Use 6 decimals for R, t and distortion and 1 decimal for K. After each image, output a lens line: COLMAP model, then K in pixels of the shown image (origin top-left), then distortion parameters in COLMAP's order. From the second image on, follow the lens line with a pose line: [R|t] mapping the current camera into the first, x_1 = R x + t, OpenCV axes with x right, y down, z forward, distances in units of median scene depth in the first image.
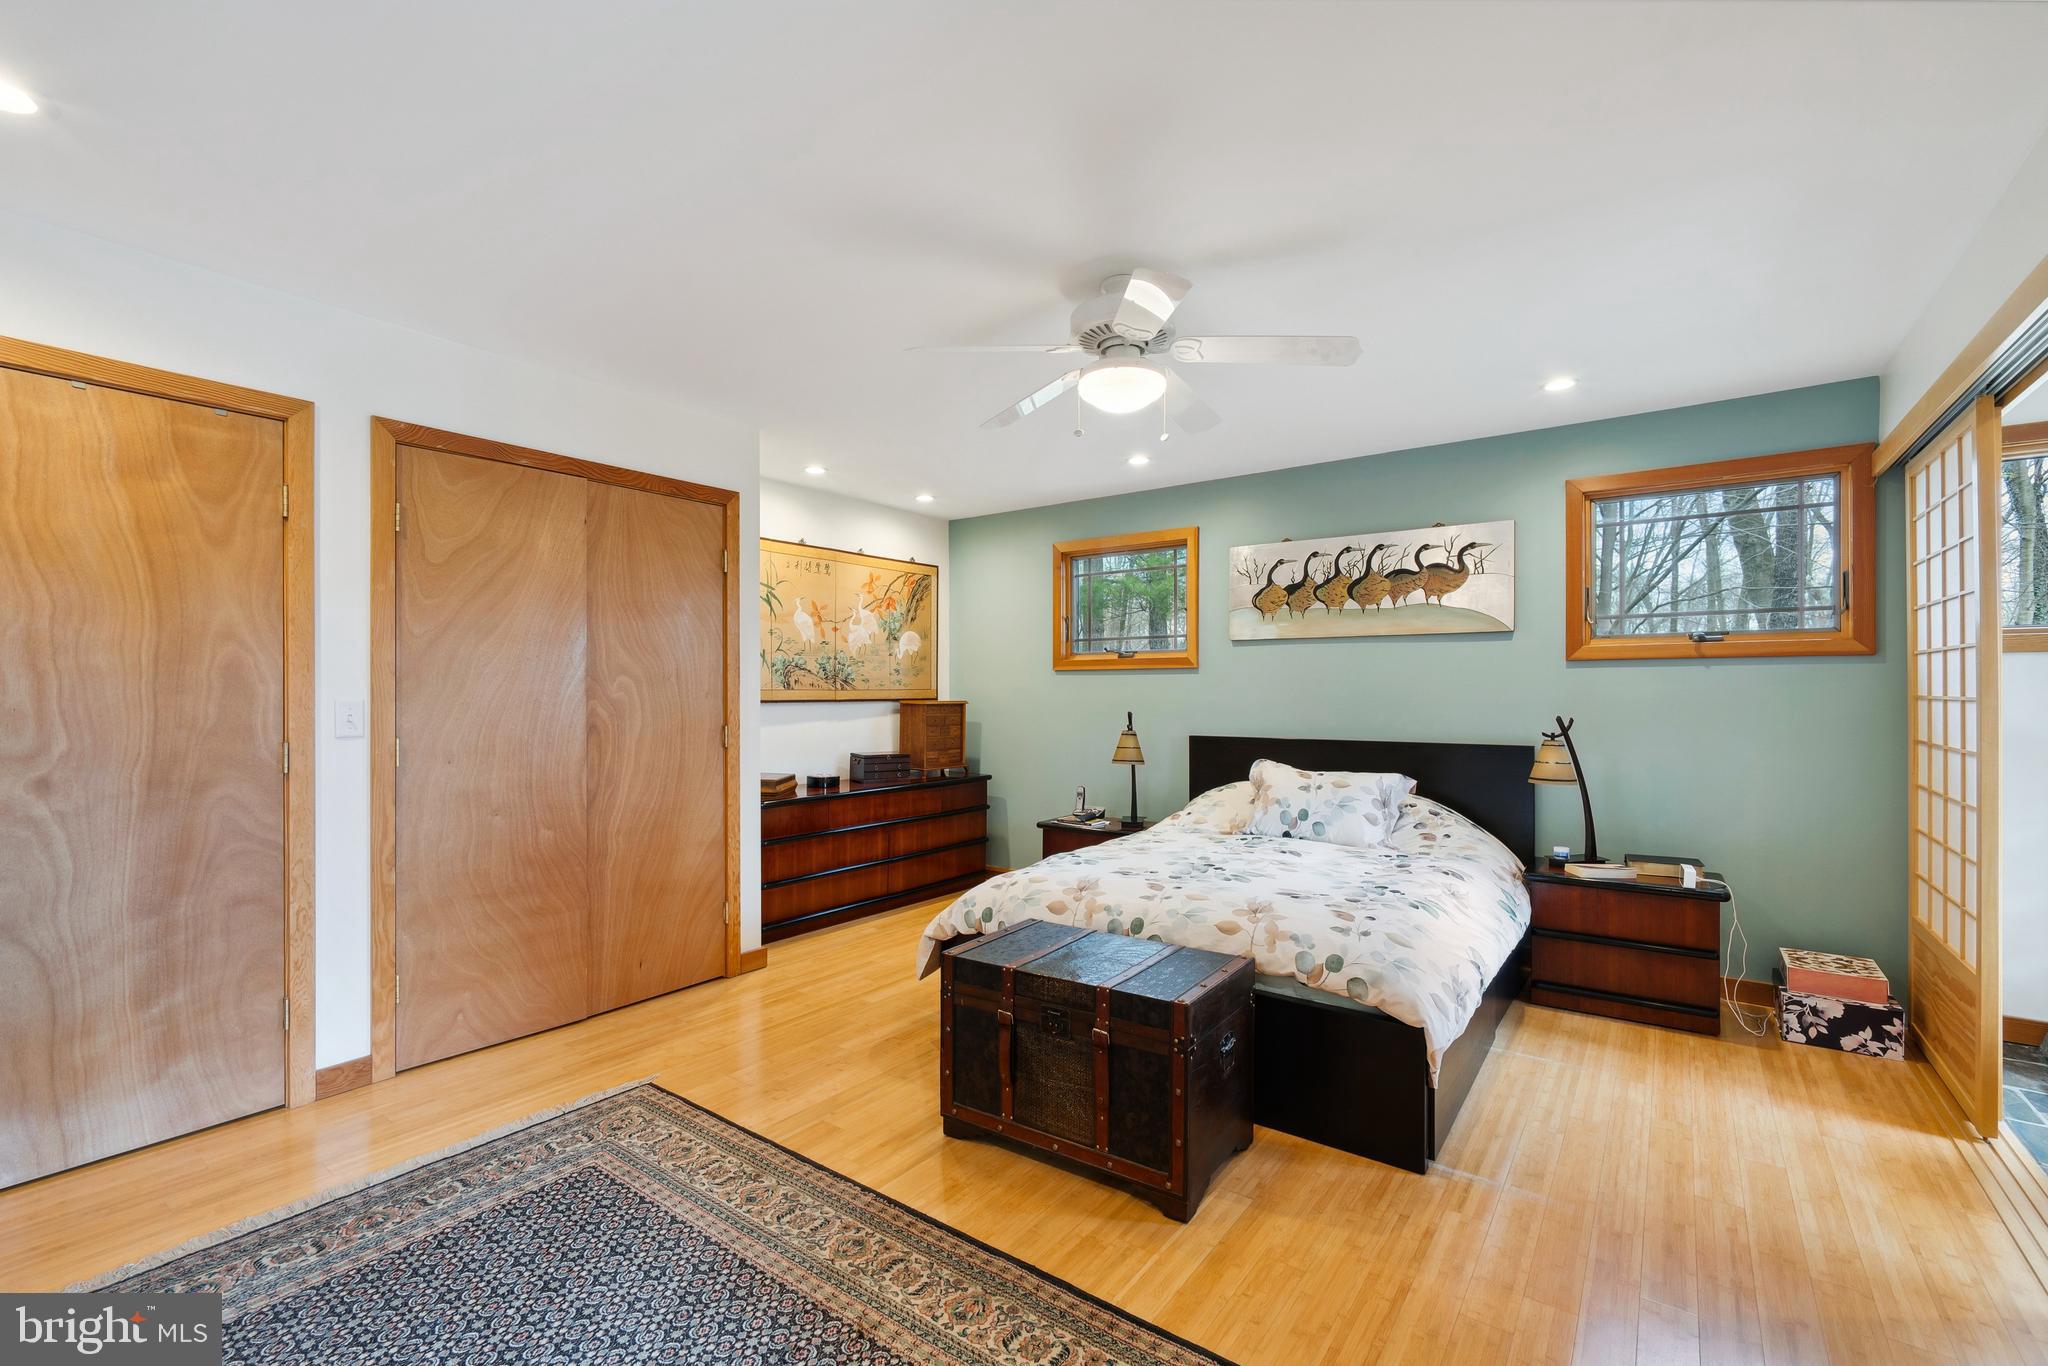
lens RADIAL K [[883.7, 0, 1015.8], [0, 883.7, 691.9], [0, 0, 1]] dist [-0.002031, 0.002259]
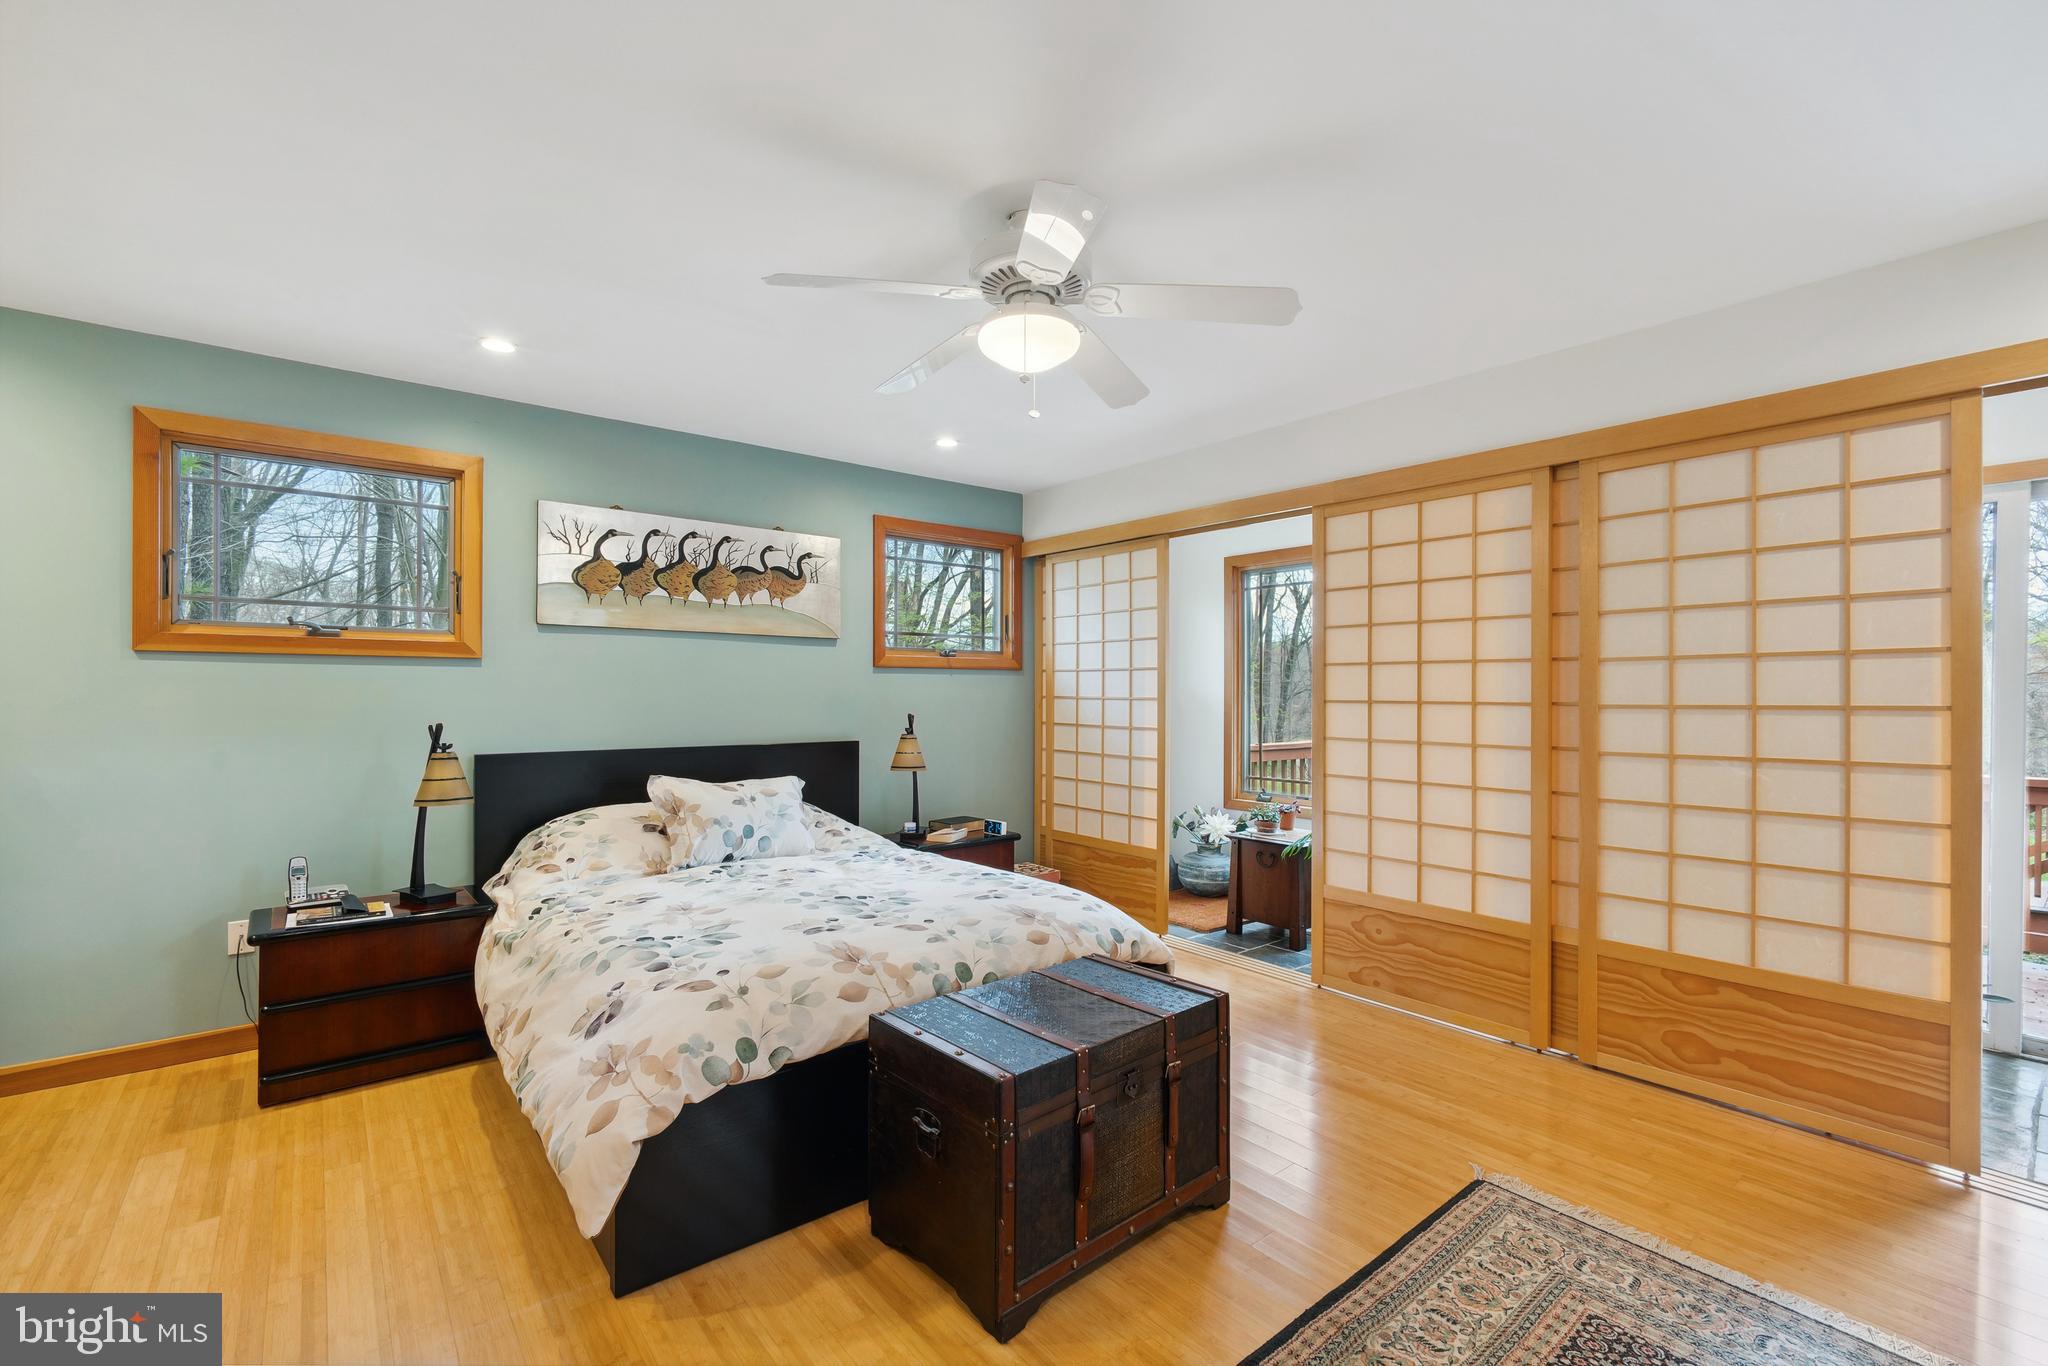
lens RADIAL K [[883.7, 0, 1017.6], [0, 883.7, 684.7], [0, 0, 1]] dist [-0.002031, 0.002259]
pose [[0.244130, 0.007301, 0.969715, -0.437046], [-0.004923, 0.999968, -0.006290, -0.004355], [-0.969730, -0.003239, 0.244158, 0.480728]]
